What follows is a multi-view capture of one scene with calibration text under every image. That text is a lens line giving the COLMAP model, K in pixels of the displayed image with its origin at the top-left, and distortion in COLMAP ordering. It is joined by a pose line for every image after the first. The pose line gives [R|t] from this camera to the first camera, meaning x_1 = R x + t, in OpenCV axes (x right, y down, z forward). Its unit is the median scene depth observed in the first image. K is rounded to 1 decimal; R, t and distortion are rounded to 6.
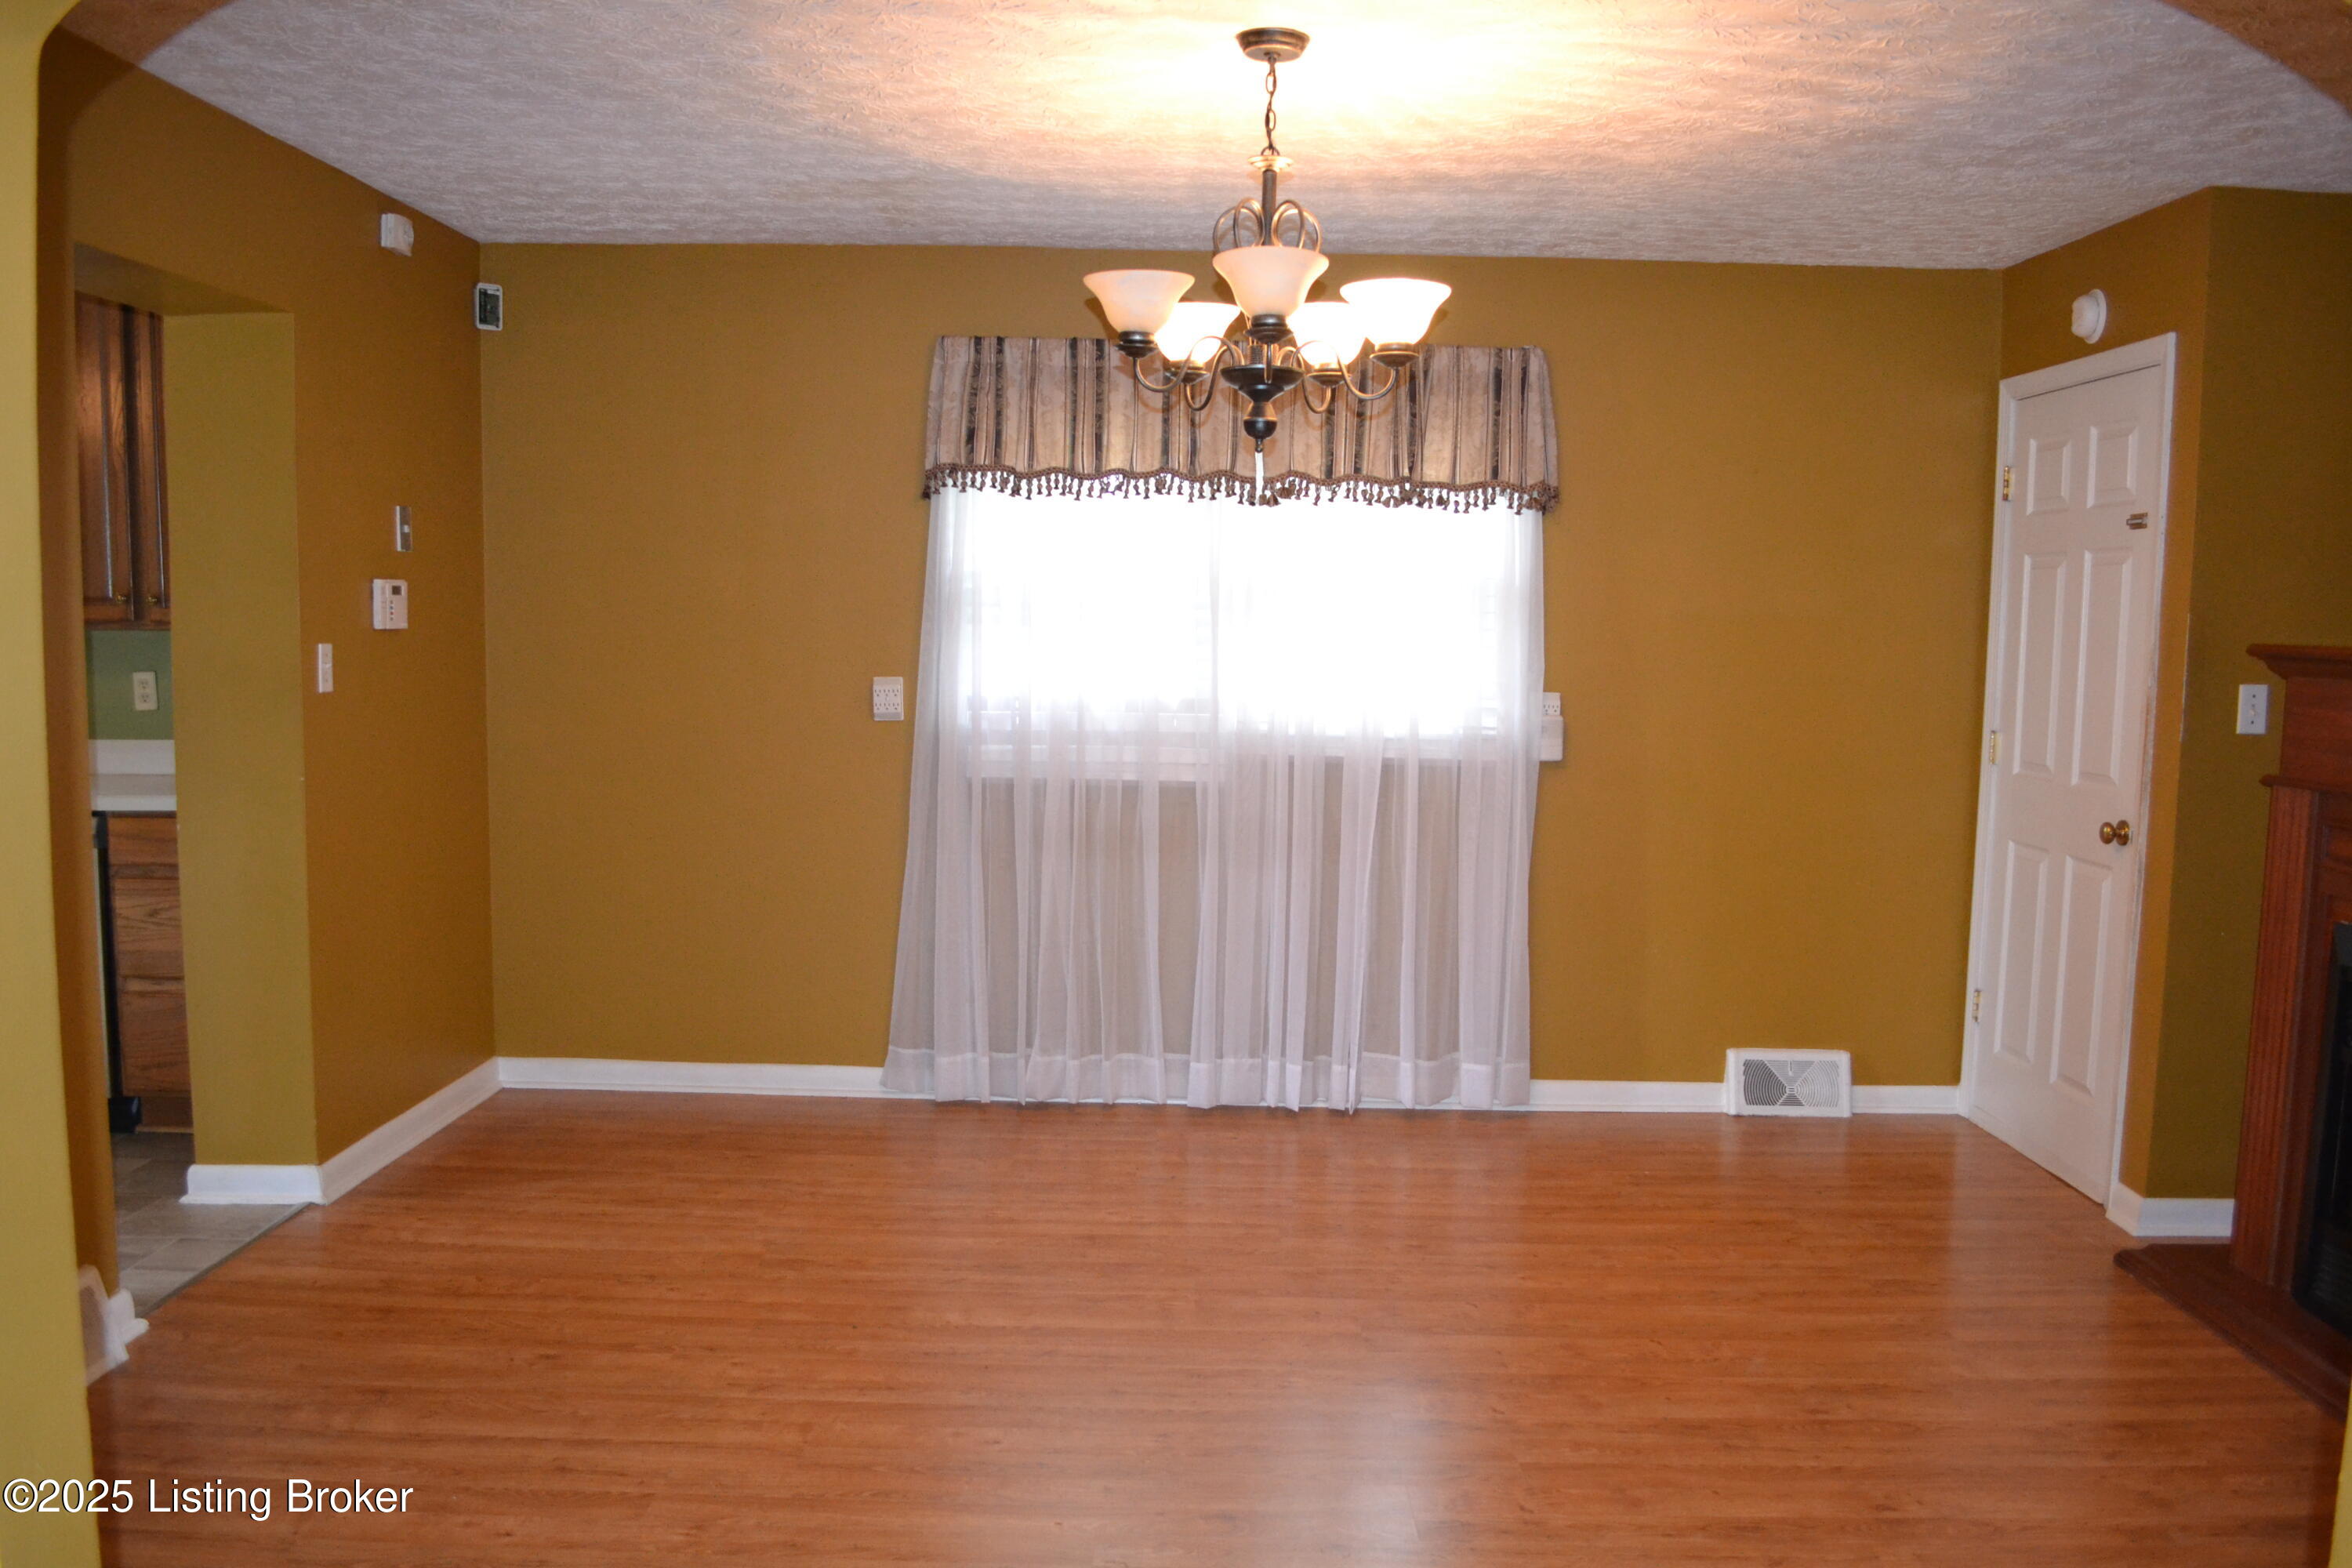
lens RADIAL K [[1928.2, 0, 1185.3], [0, 1928.2, 782.1], [0, 0, 1]] dist [-0.081272, 0.015277]
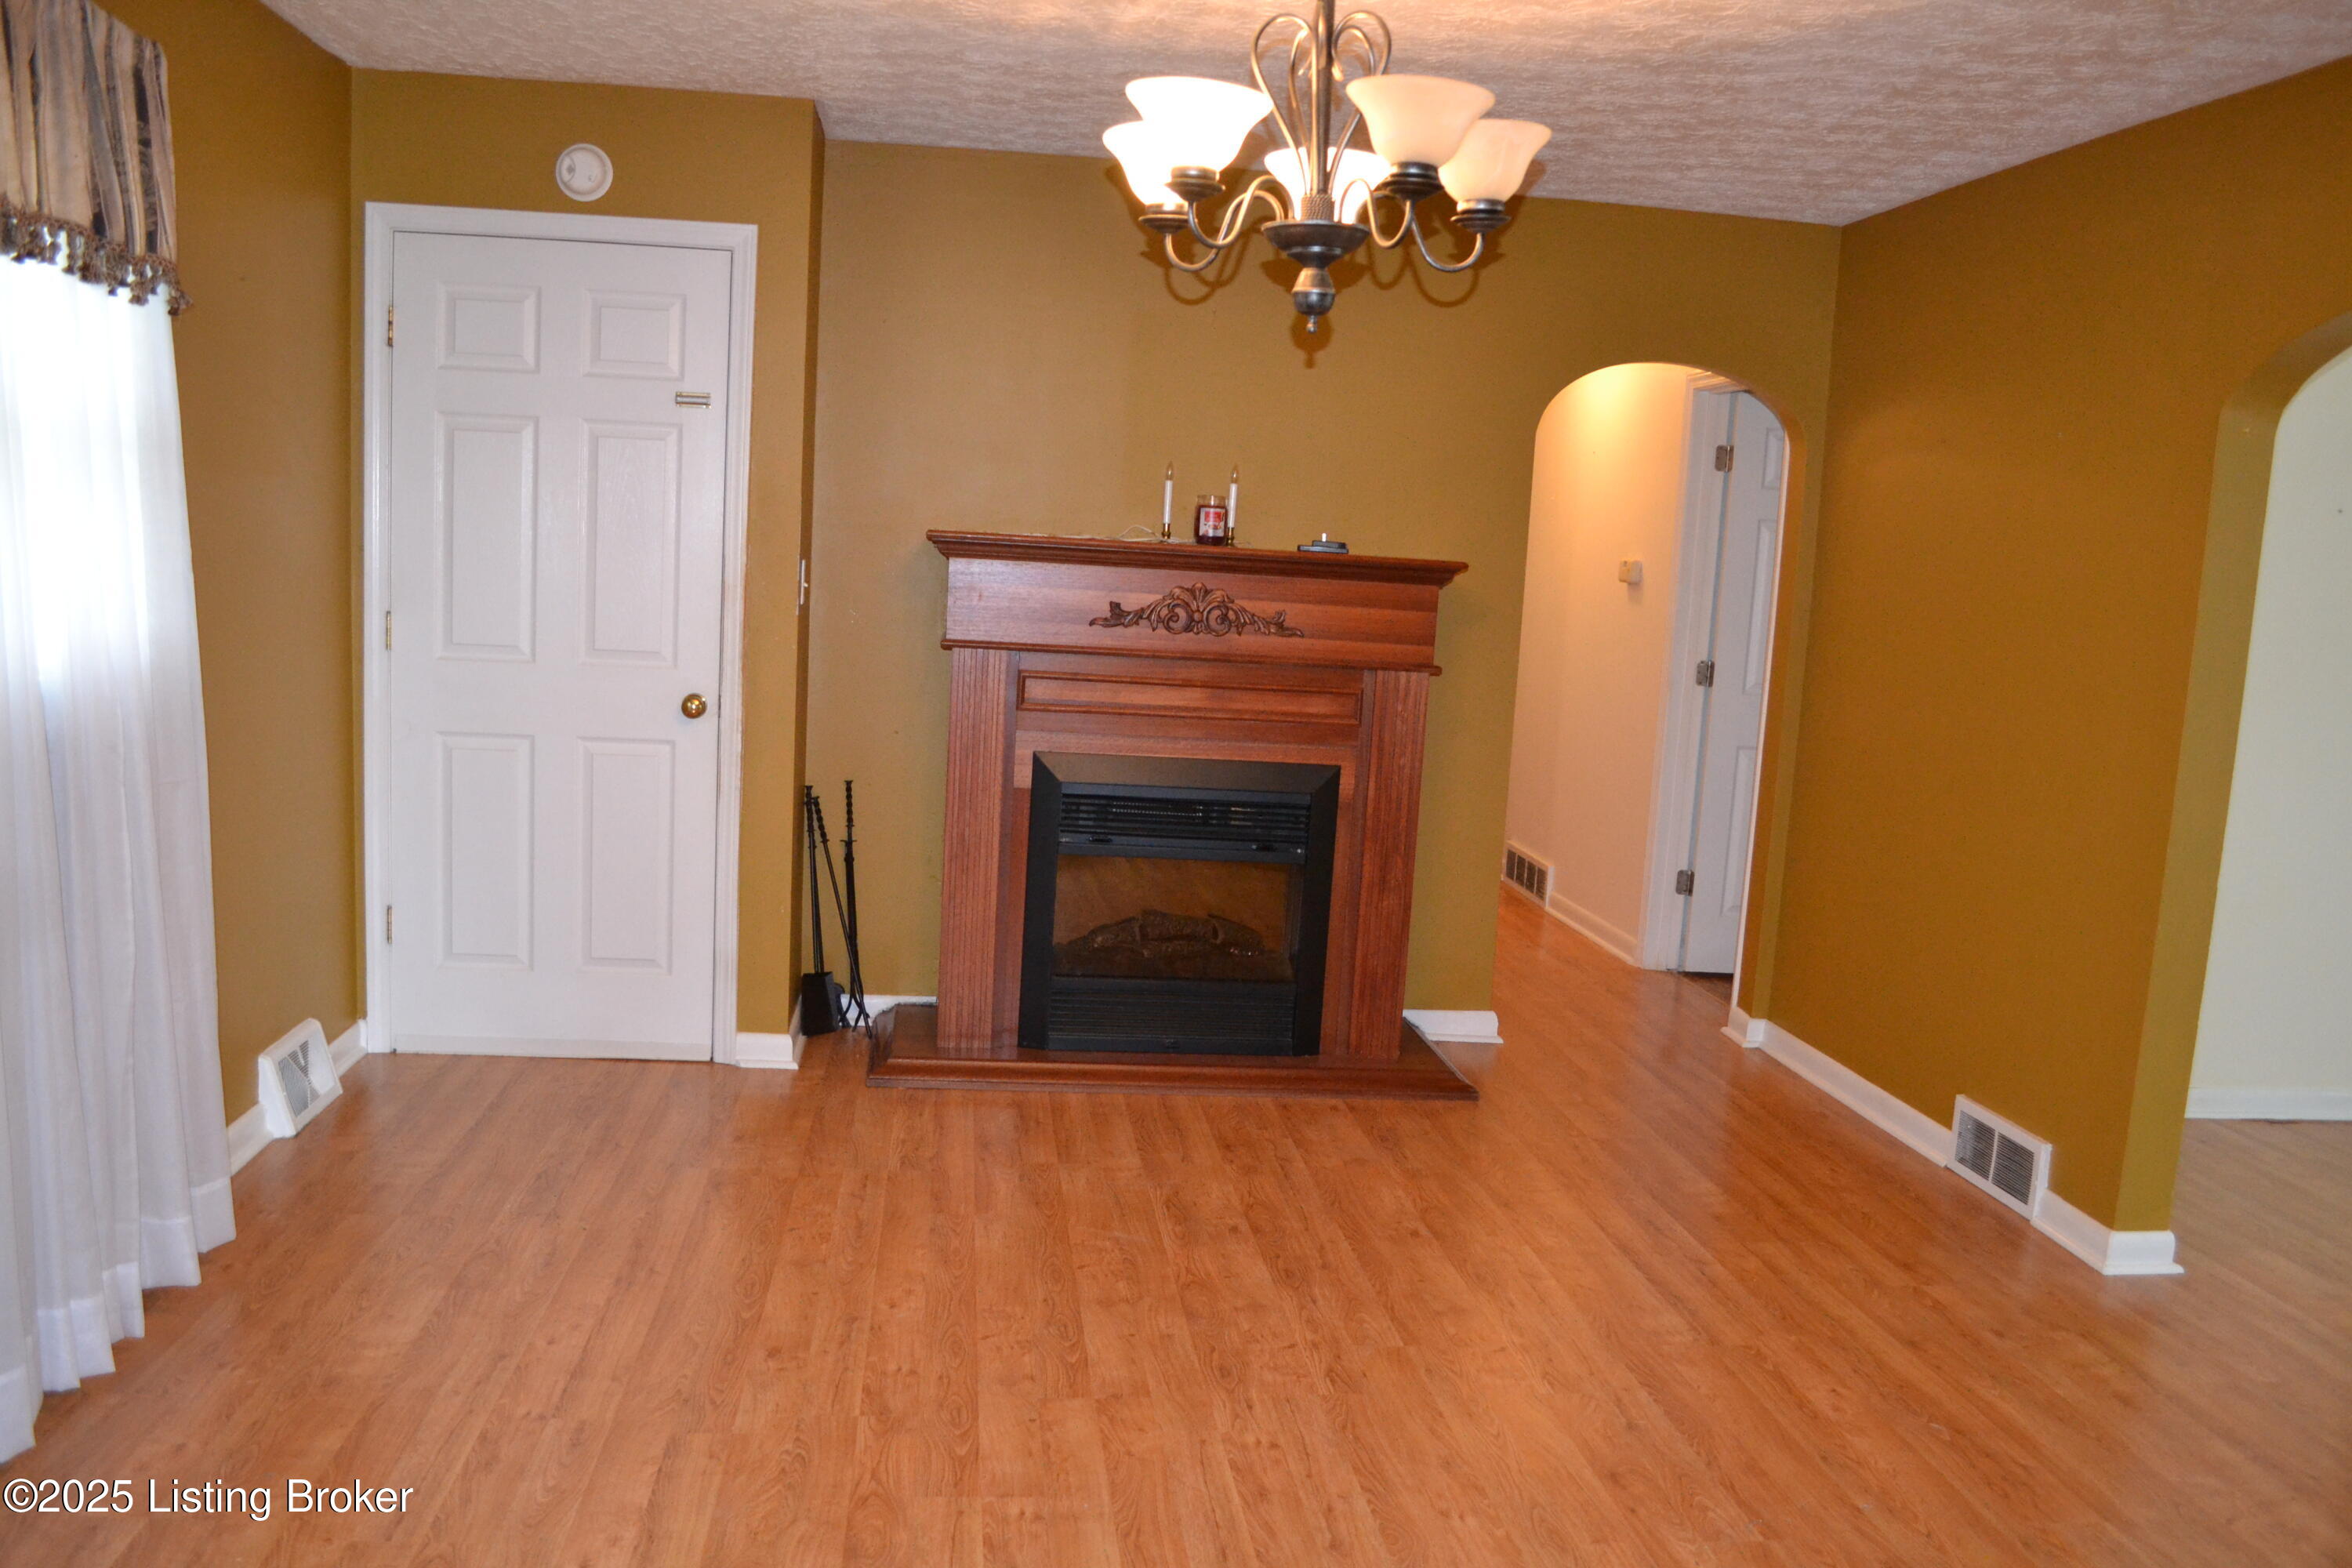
lens RADIAL K [[1928.2, 0, 1165.6], [0, 1928.2, 791.5], [0, 0, 1]] dist [-0.081272, 0.015277]
pose [[-0.118465, -0.158387, 0.980245, -0.673770], [0.025265, 0.986396, 0.162434, -0.106887], [-0.992637, 0.044008, -0.112852, 1.026345]]
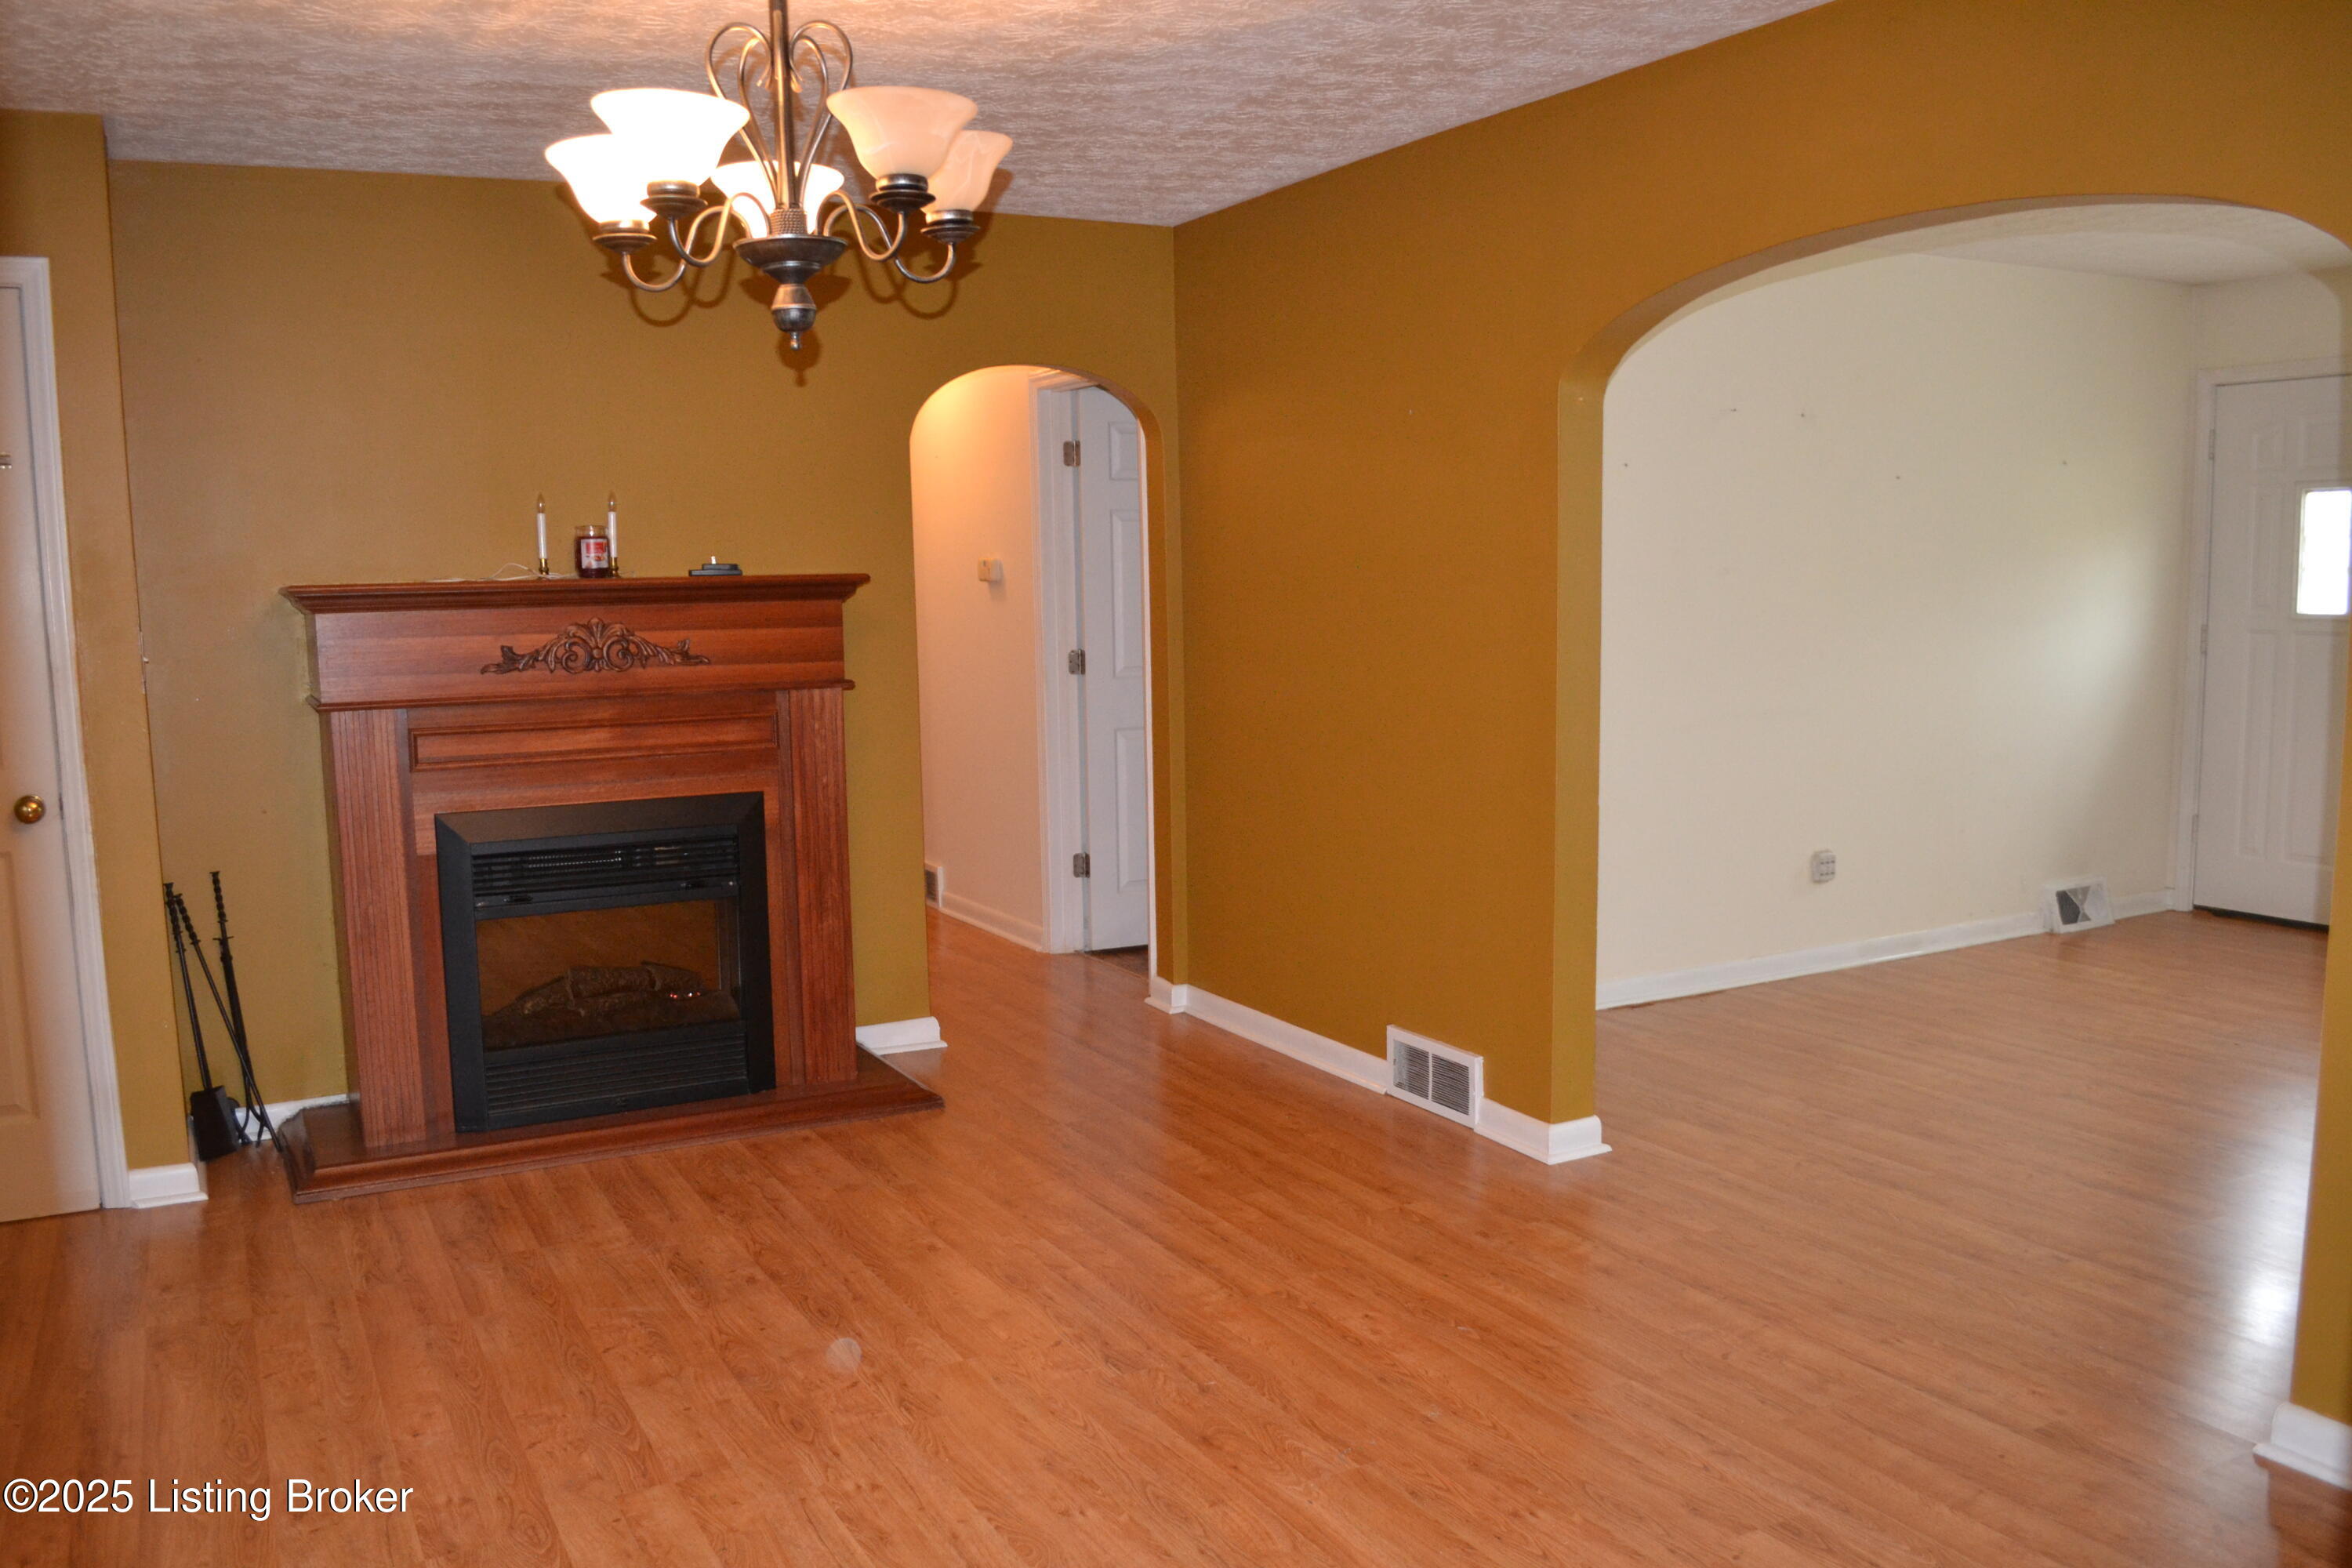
lens RADIAL K [[1928.2, 0, 1169.7], [0, 1928.2, 794.3], [0, 0, 1]] dist [-0.081272, 0.015277]
pose [[-0.480312, -0.119450, 0.868926, -0.640519], [0.081762, 0.980272, 0.179952, -0.113931], [-0.873278, 0.157478, -0.461070, 1.111471]]
